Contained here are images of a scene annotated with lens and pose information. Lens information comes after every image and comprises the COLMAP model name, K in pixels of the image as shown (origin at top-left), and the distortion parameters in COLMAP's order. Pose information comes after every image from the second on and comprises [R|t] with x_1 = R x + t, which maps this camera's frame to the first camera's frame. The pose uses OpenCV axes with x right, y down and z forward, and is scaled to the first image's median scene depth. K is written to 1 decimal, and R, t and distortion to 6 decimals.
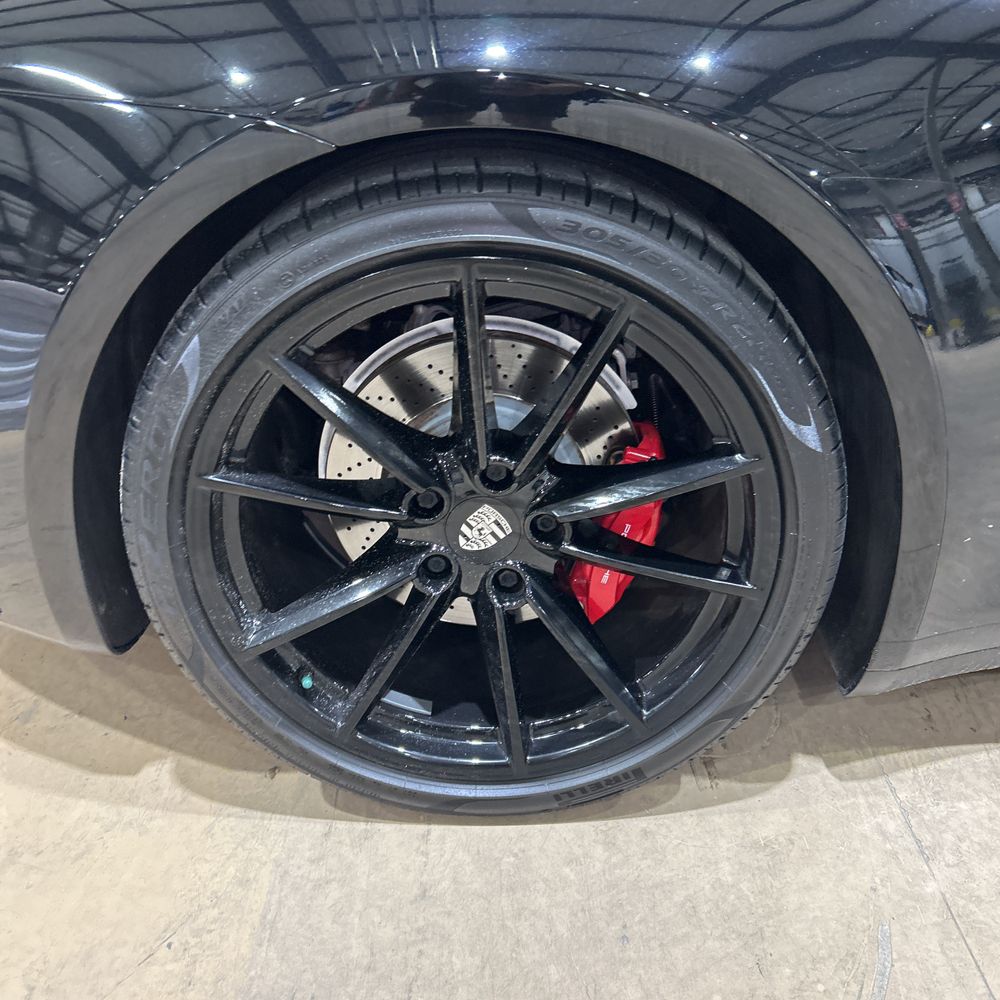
lens RADIAL K [[981.5, 0, 500.0], [0, 981.5, 500.0], [0, 0, 1]] dist [0.011028, -0.011034]
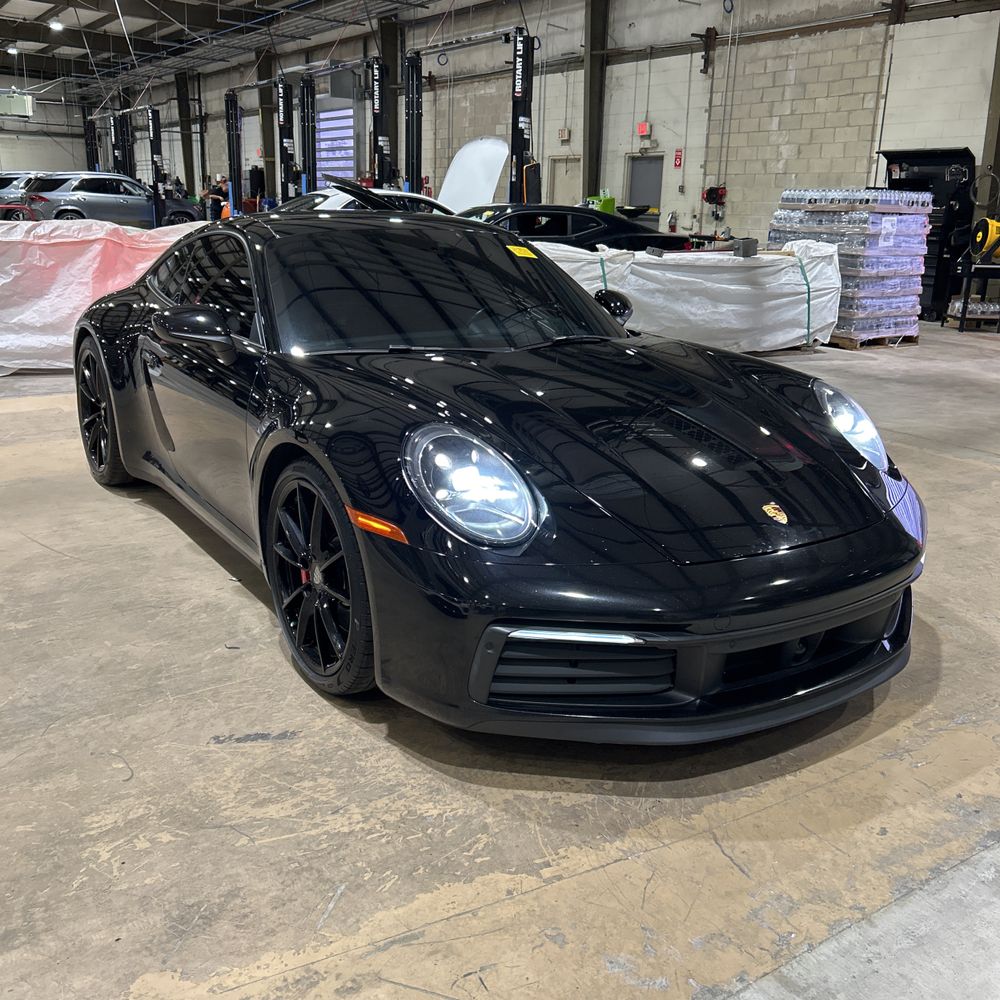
lens RADIAL K [[981.5, 0, 500.0], [0, 981.5, 500.0], [0, 0, 1]] dist [0.011028, -0.011034]
pose [[0.582072, 0.280045, -0.763392, 4.703238], [-0.417540, 0.908536, 0.014924, -0.435956], [0.697748, 0.310059, 0.645764, -0.566985]]
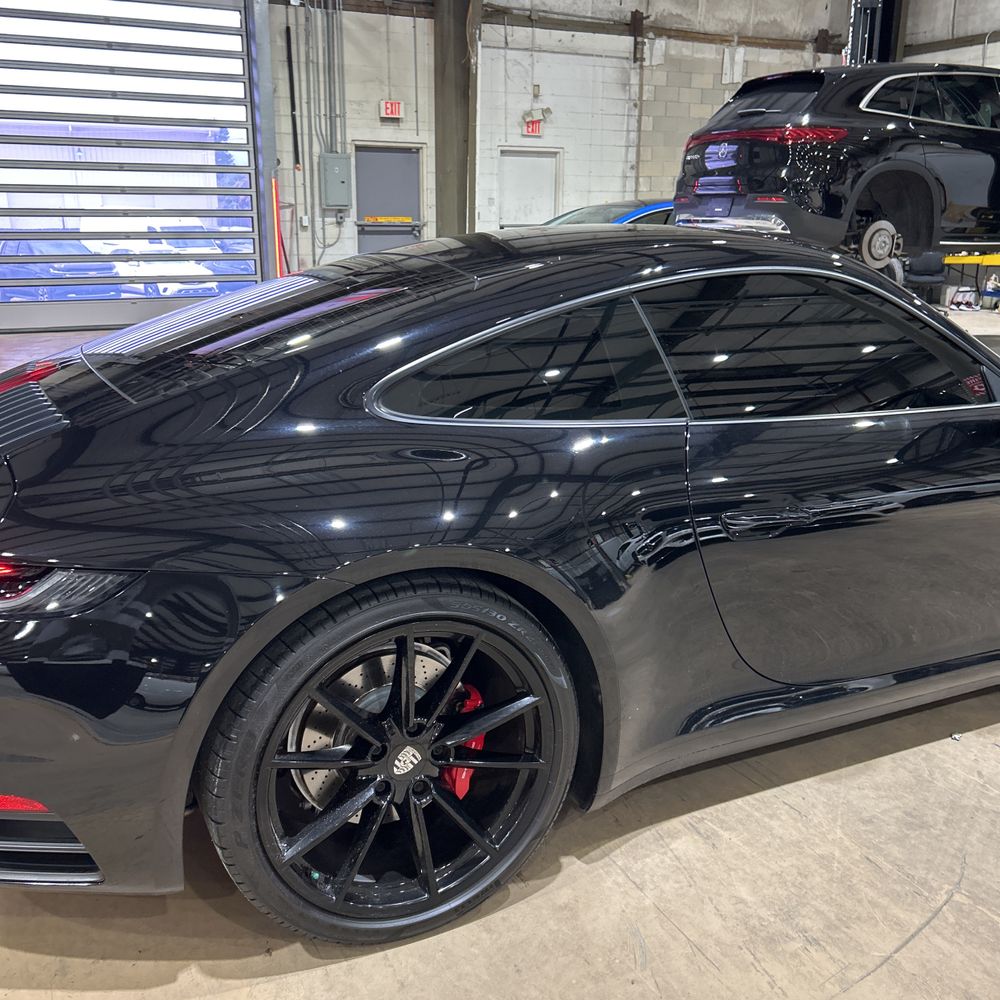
lens RADIAL K [[981.5, 0, 500.0], [0, 981.5, 500.0], [0, 0, 1]] dist [0.011028, -0.011034]
pose [[0.893095, -0.085434, 0.441682, -0.610066], [0.176444, 0.969656, -0.169218, -0.097008], [-0.413822, 0.229060, 0.881069, -0.766753]]
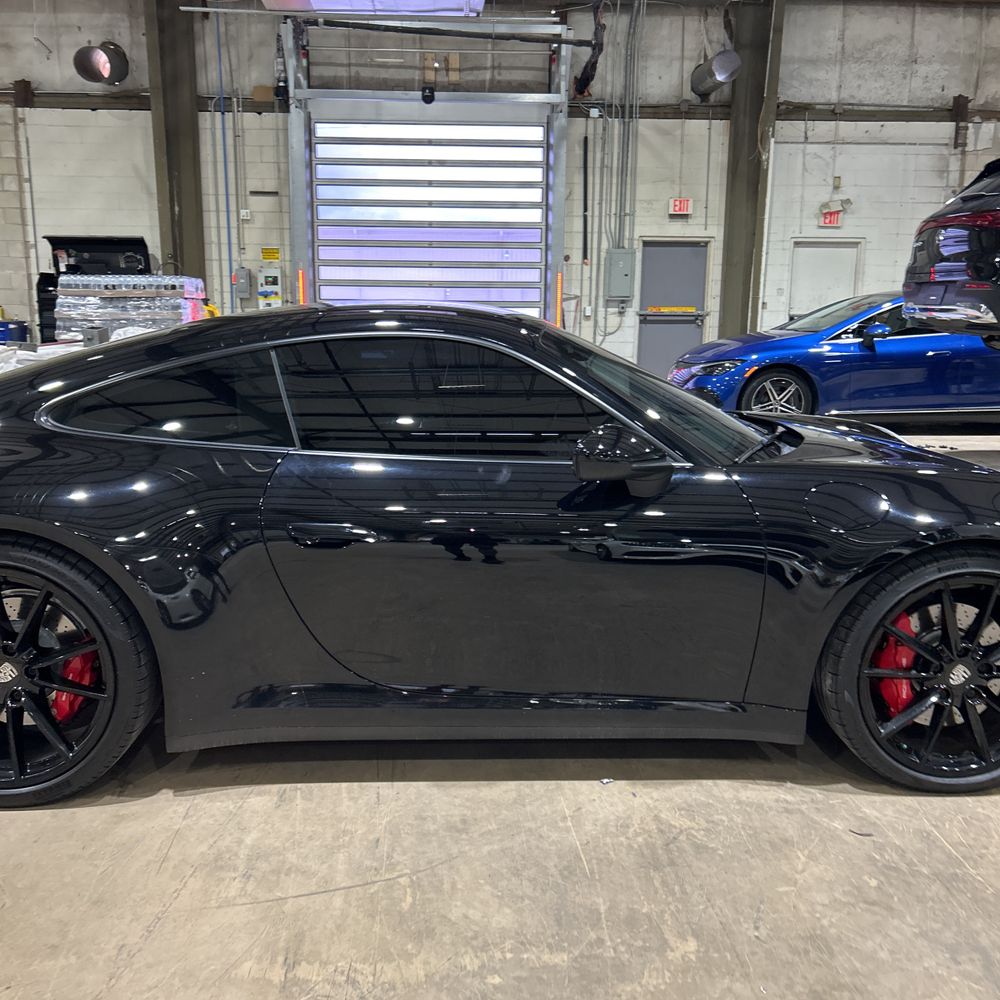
lens RADIAL K [[977.3, 0, 500.1], [0, 977.3, 513.3], [0, 0, 1]] dist [0.010246, -0.016449]
pose [[0.996804, 0.027601, 0.074966, 1.021518], [-0.005789, 0.960910, -0.276799, 0.315369], [-0.079676, 0.275481, 0.957999, -1.566544]]
